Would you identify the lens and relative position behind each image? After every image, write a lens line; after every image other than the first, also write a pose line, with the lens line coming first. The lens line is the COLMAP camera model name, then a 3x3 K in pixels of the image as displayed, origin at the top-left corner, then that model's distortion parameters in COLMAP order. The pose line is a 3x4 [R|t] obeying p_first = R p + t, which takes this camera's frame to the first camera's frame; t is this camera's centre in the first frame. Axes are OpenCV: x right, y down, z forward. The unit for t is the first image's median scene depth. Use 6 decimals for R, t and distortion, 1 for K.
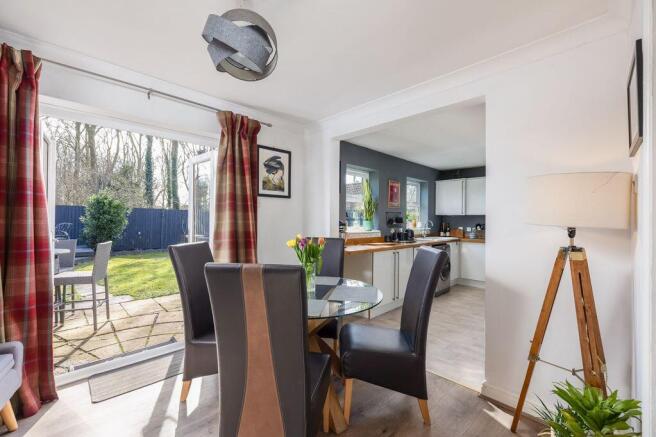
lens RADIAL K [[274.1, 0, 328.0], [0, 274.1, 218.5], [0, 0, 1]] dist [-0.000410, -0.000008]
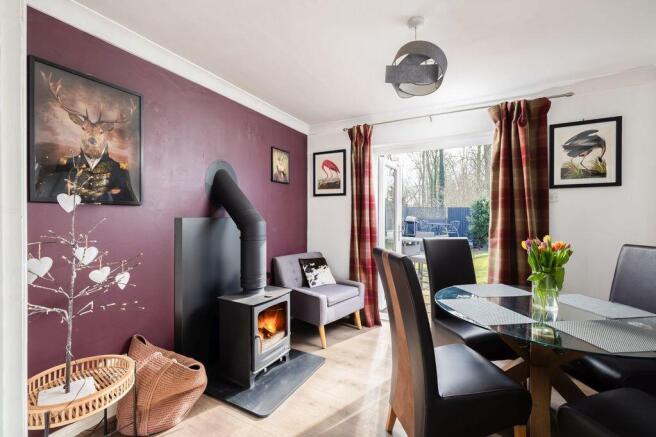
lens RADIAL K [[274.1, 0, 328.0], [0, 274.1, 218.5], [0, 0, 1]] dist [-0.000410, -0.000008]
pose [[0.301542, 0.000414, -0.953453, 0.291571], [0.001686, 0.999998, 0.000967, 0.004886], [0.953452, -0.001899, 0.301540, 0.112968]]
